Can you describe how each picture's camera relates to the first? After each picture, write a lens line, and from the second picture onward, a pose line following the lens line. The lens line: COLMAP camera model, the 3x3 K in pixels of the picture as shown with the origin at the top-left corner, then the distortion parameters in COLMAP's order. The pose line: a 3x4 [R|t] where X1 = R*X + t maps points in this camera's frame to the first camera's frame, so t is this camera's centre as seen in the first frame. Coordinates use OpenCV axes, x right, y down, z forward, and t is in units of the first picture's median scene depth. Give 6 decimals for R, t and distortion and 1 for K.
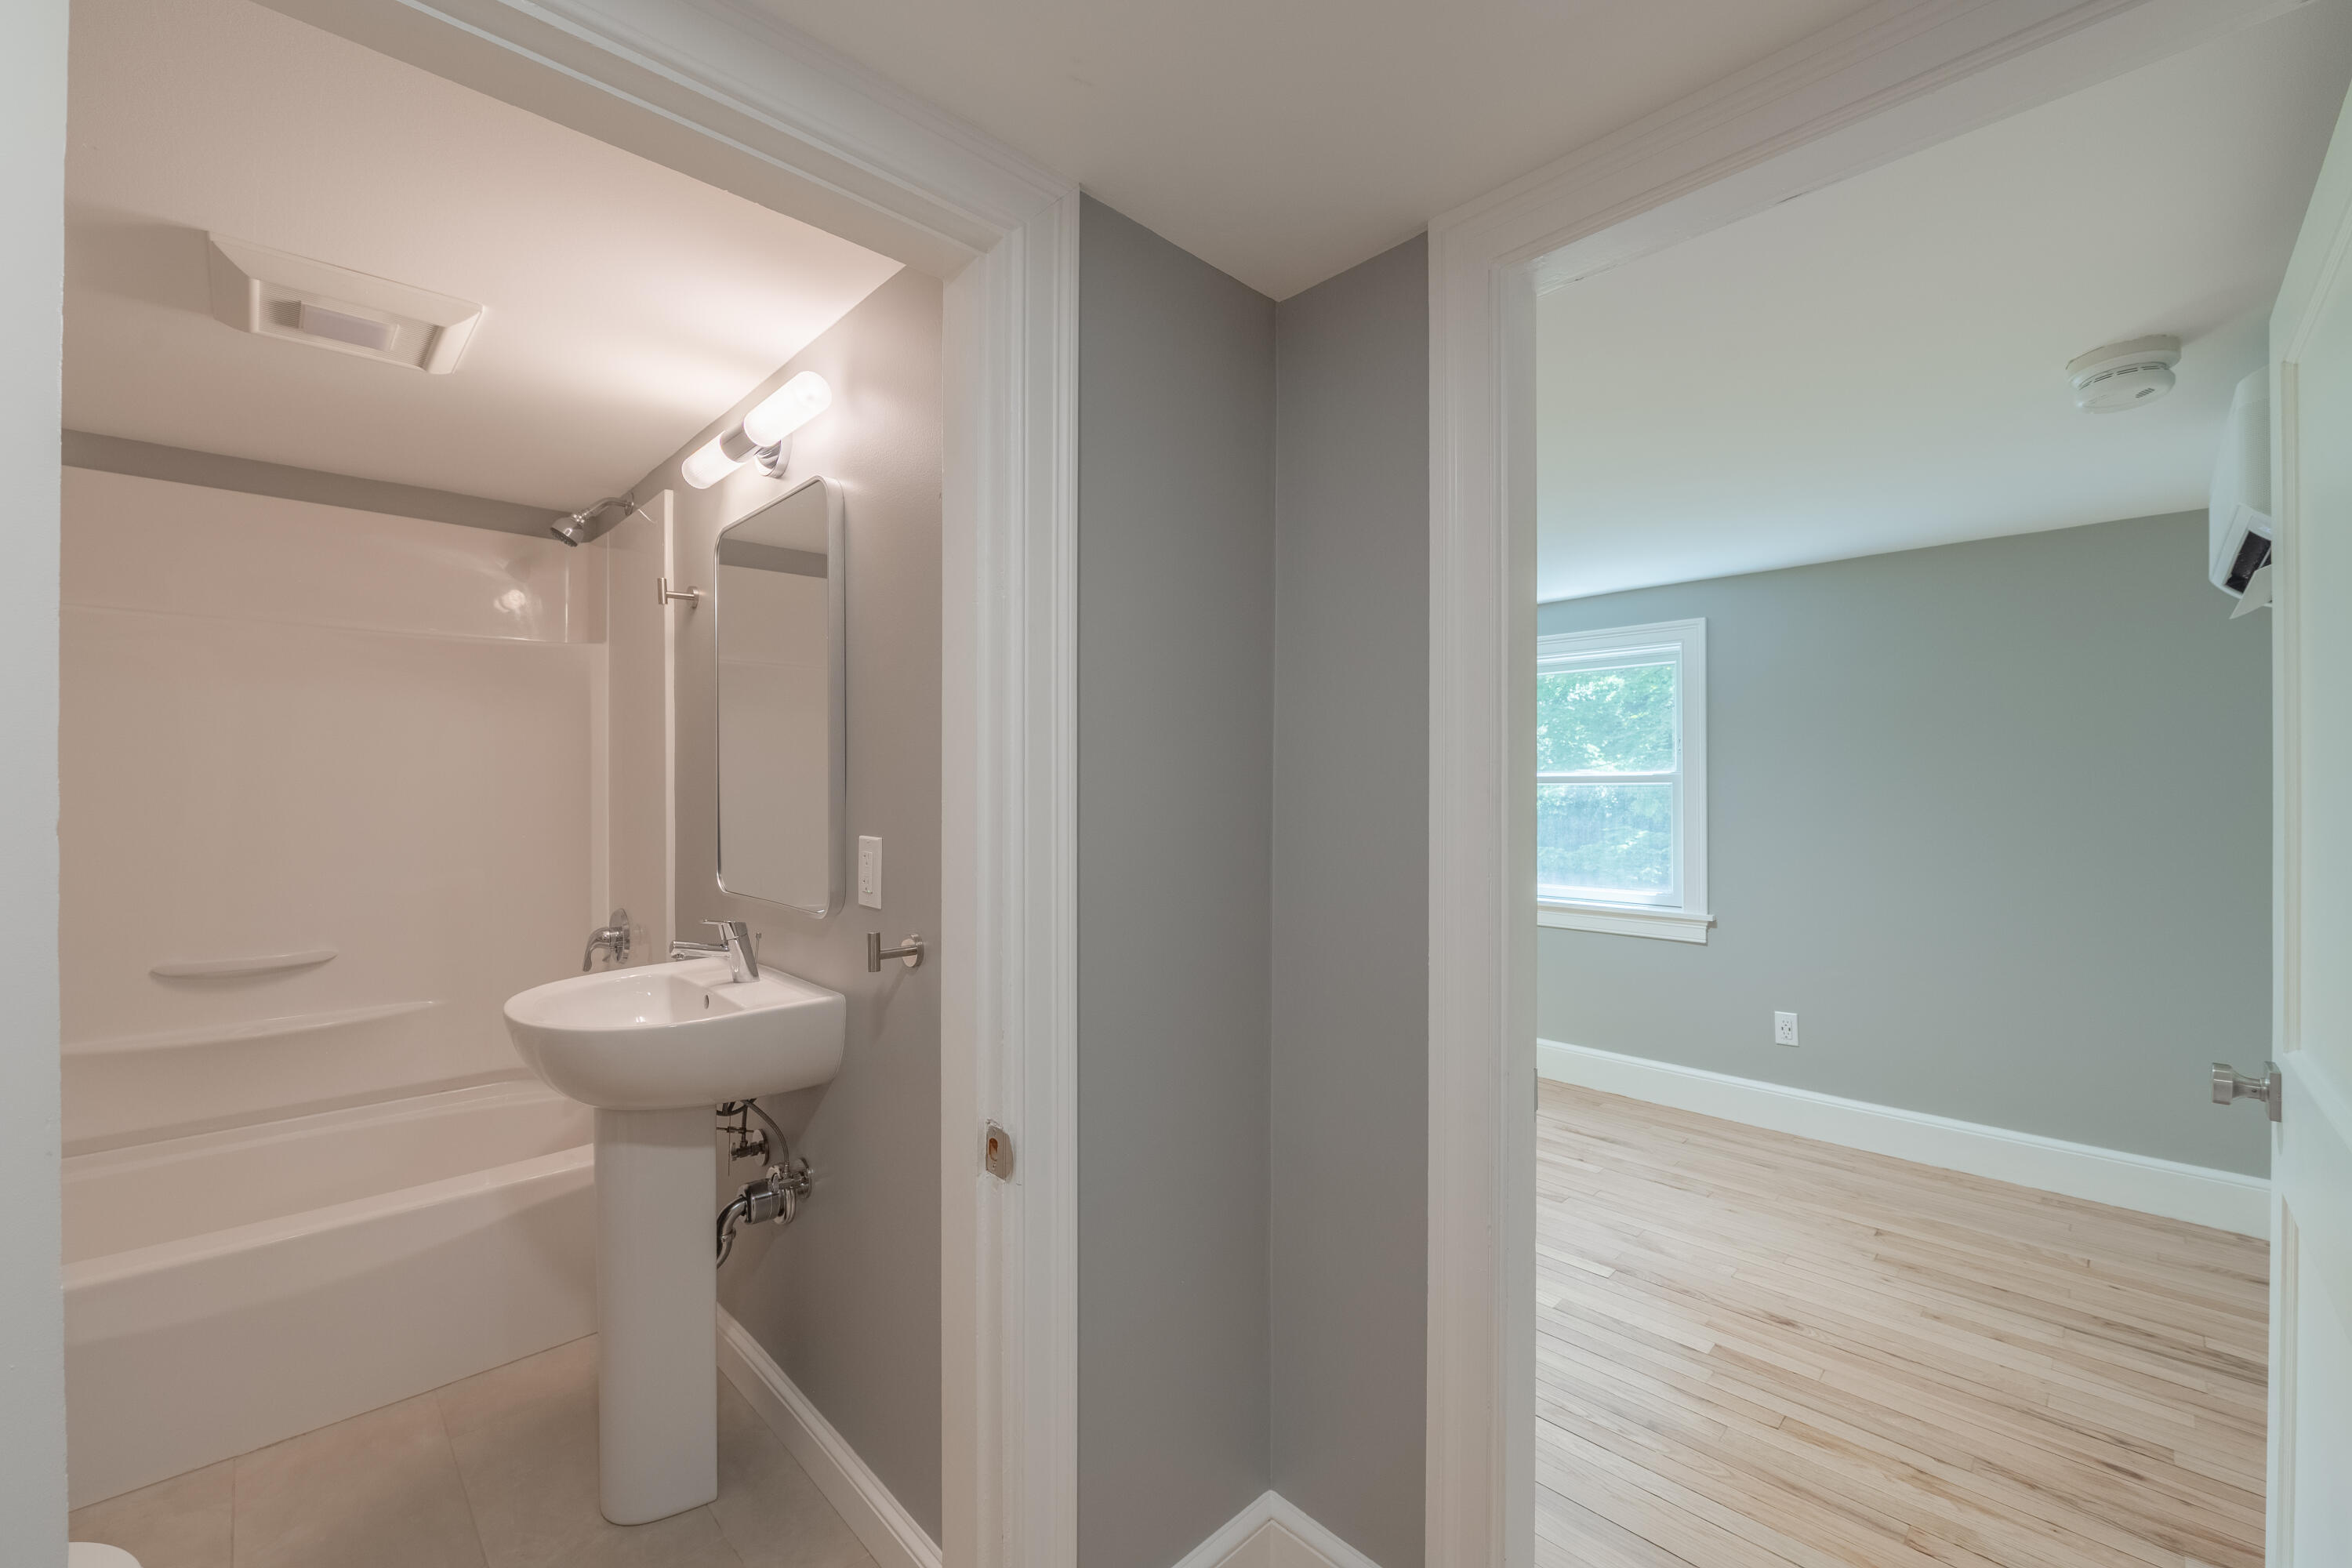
lens RADIAL K [[947.9, 0, 1157.4], [0, 947.9, 797.1], [0, 0, 1]] dist [-0.013972, -0.001202]
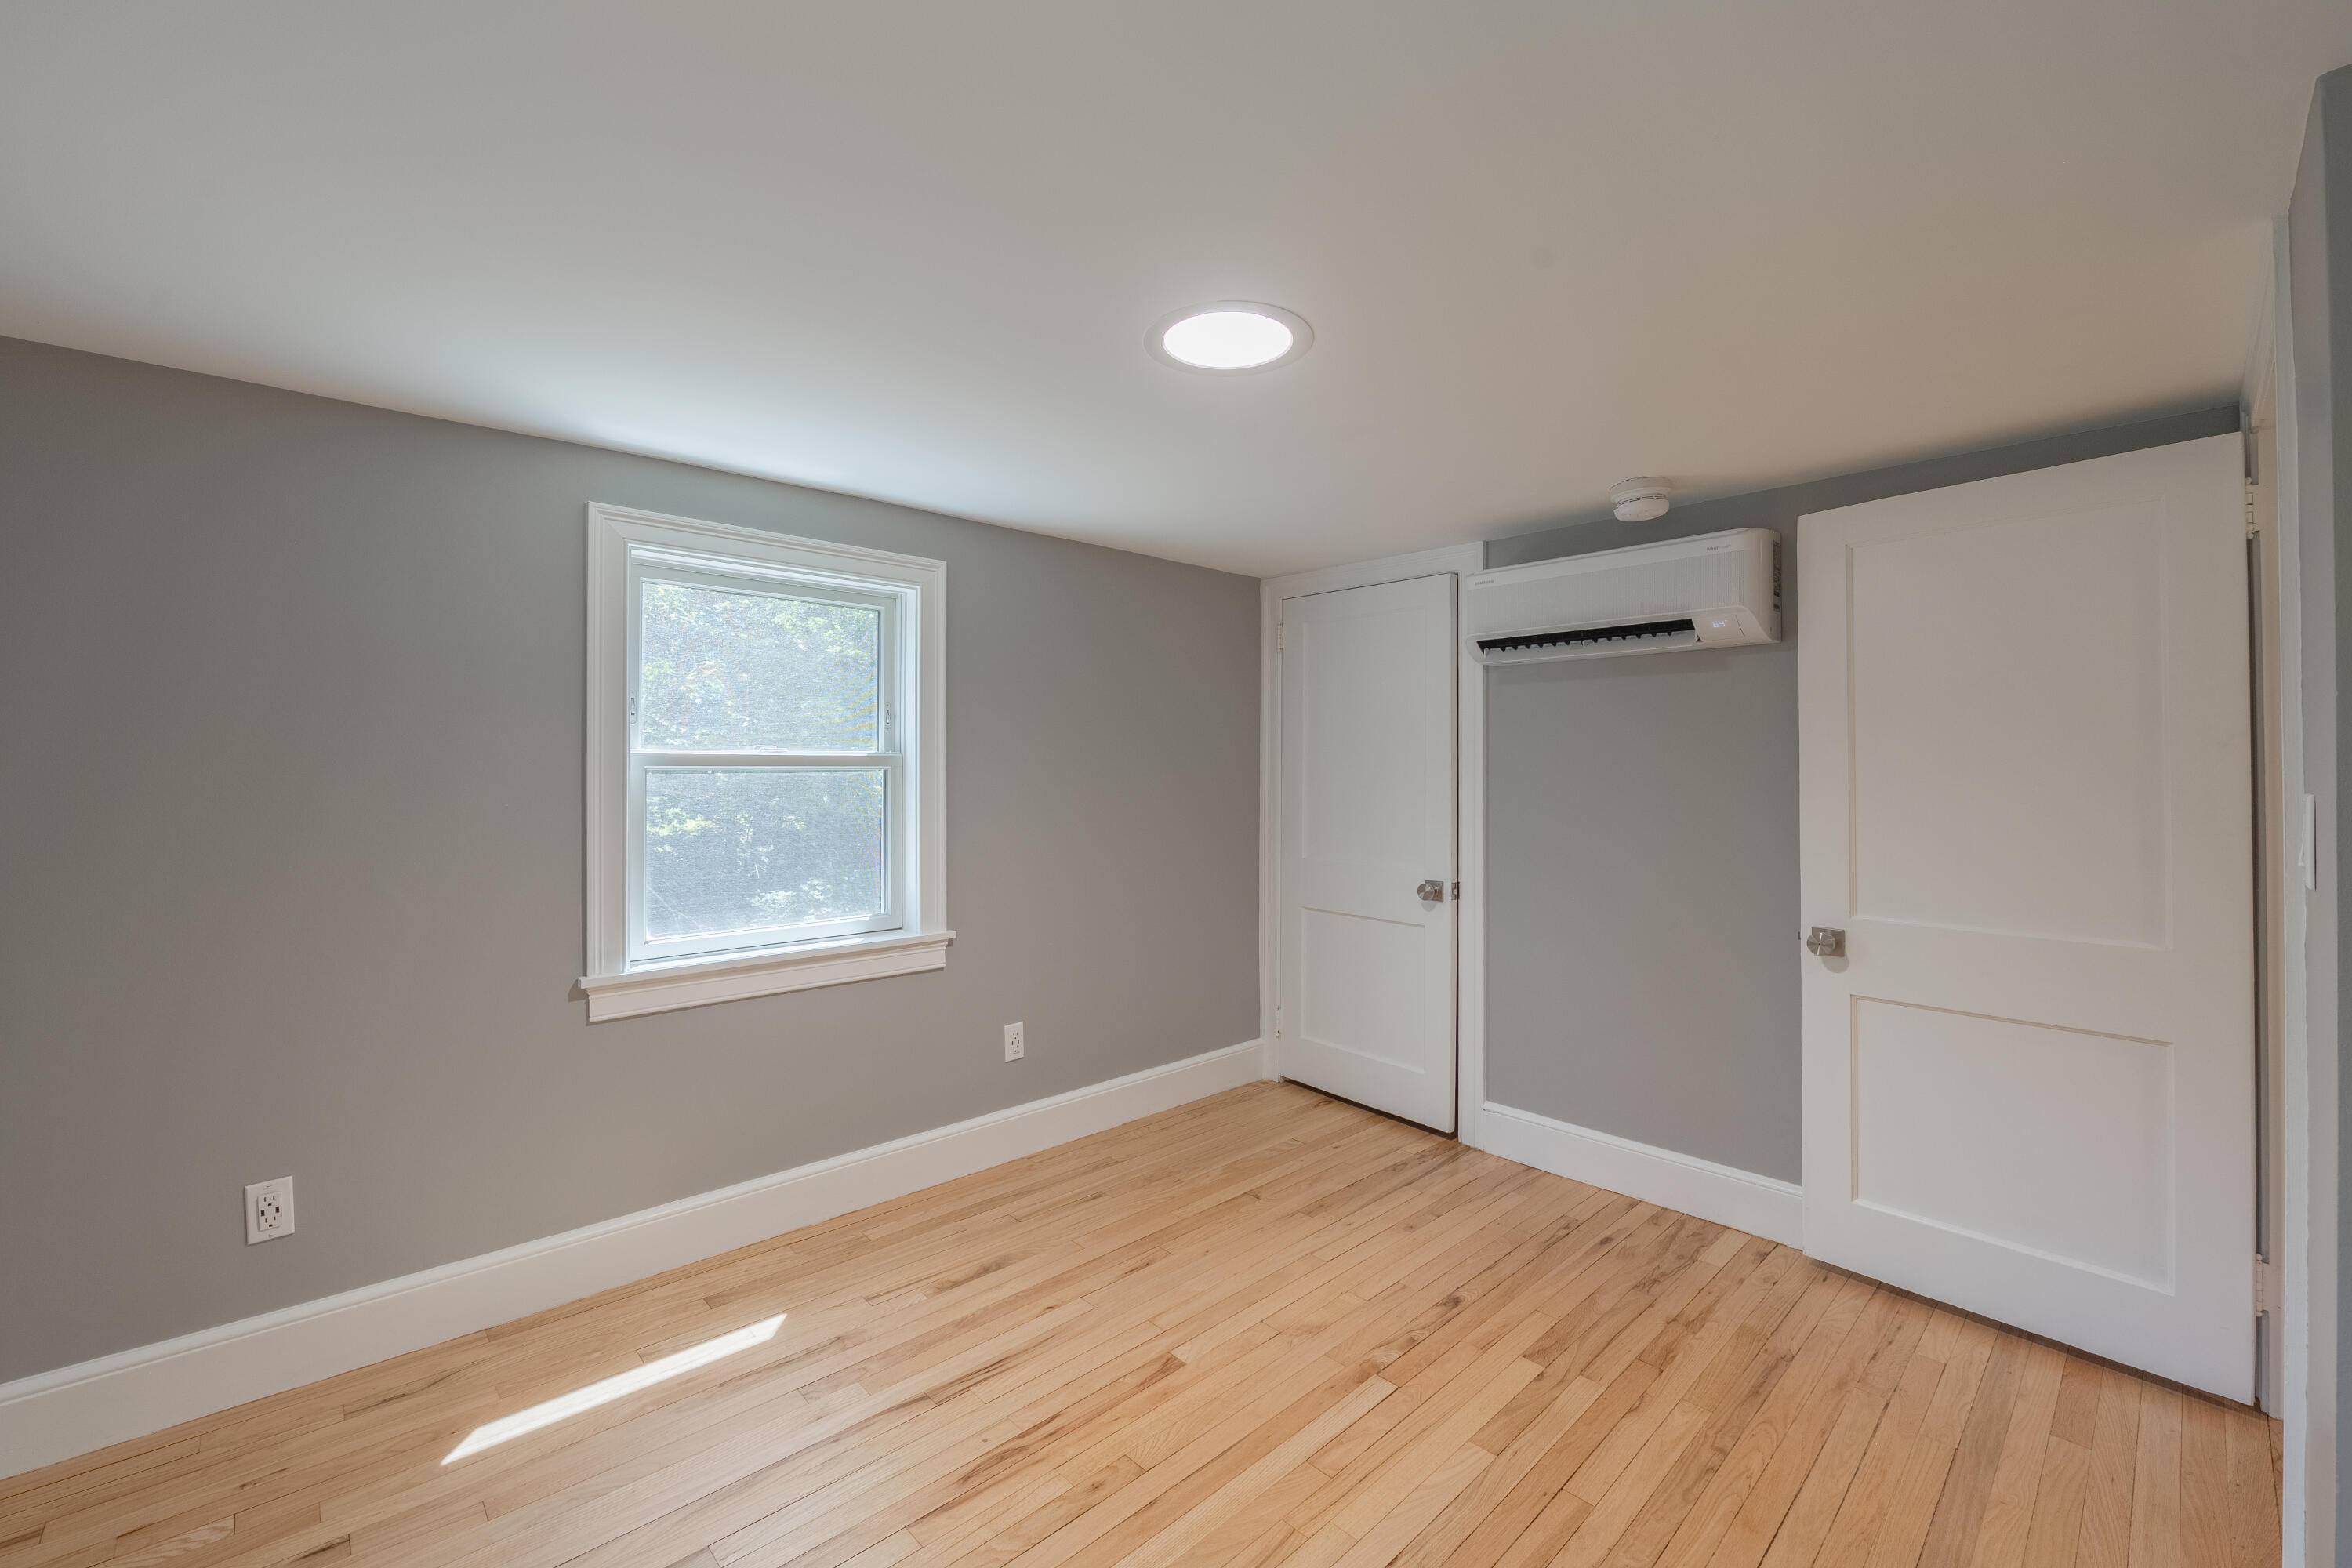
lens RADIAL K [[947.9, 0, 1157.8], [0, 947.9, 765.7], [0, 0, 1]] dist [-0.013972, -0.001202]
pose [[0.013110, 0.007927, 0.999883, -0.237224], [0.007946, 0.999936, -0.008032, -0.009209], [-0.999882, 0.008051, 0.013046, 0.862177]]
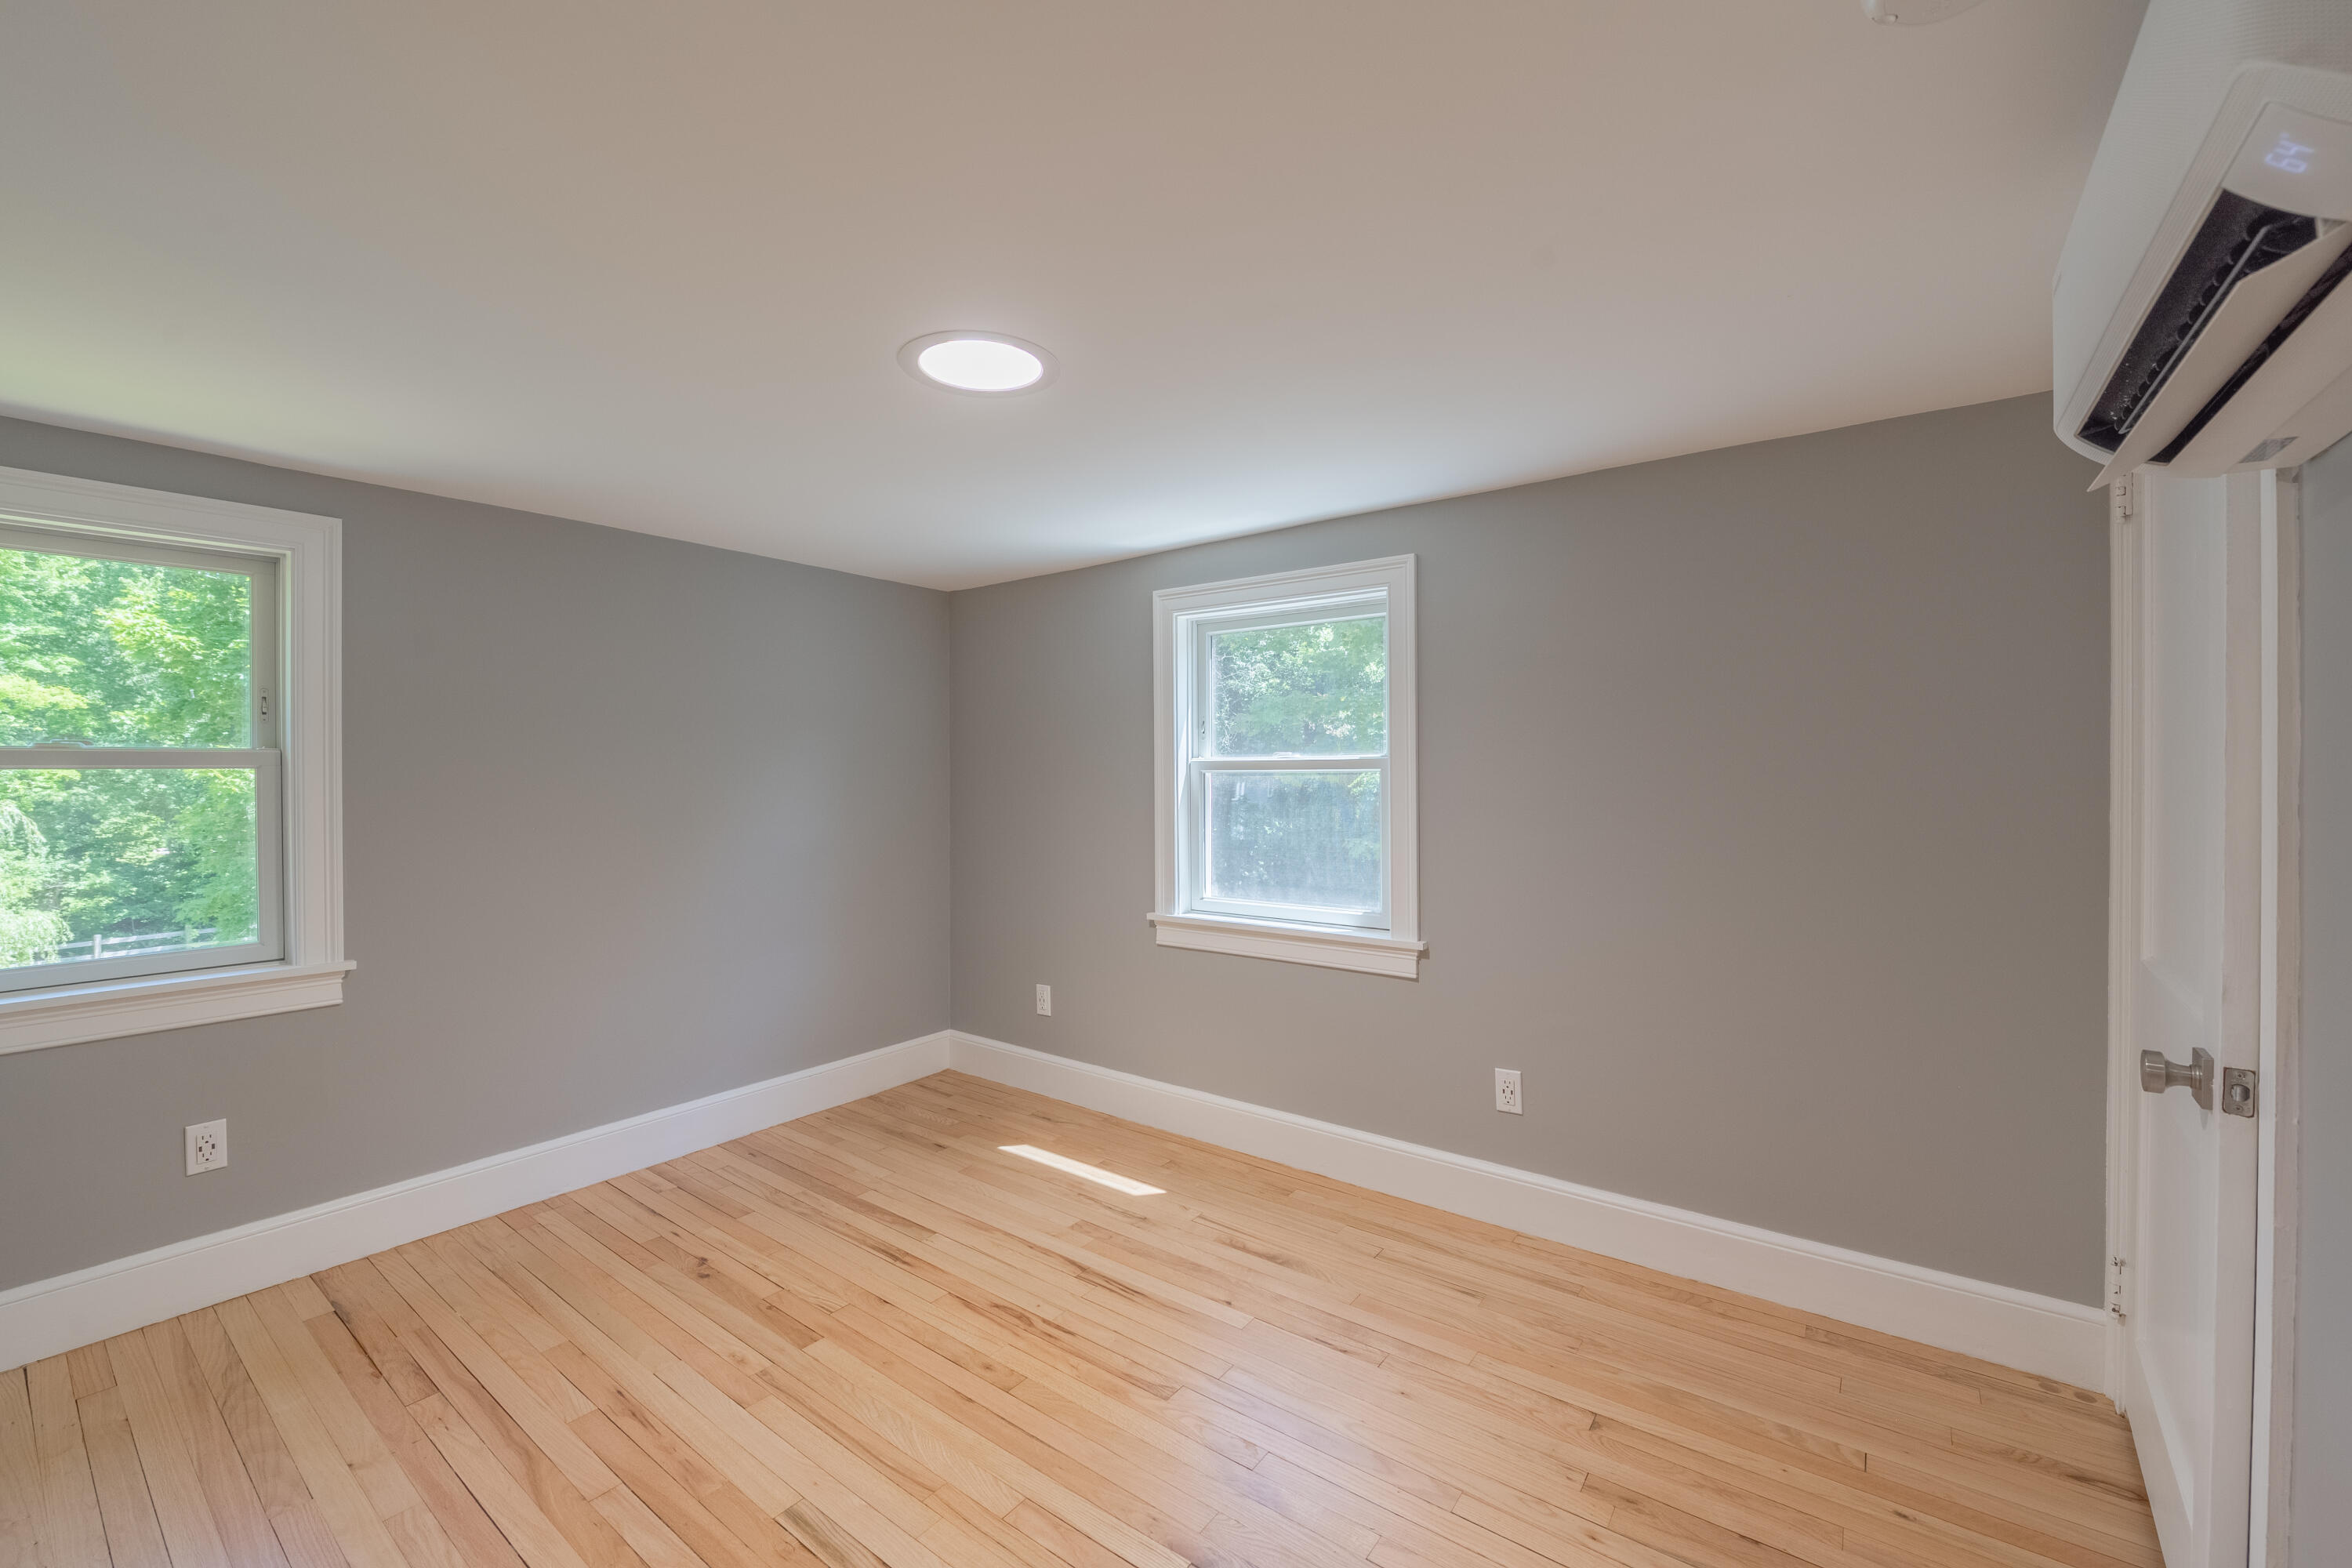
lens RADIAL K [[947.9, 0, 1175.6], [0, 947.9, 782.5], [0, 0, 1]] dist [-0.013972, -0.001202]
pose [[0.985460, -0.001600, 0.169901, 0.275981], [0.001690, 0.999998, -0.000386, -0.004948], [-0.169900, 0.000668, 0.985461, 0.294103]]
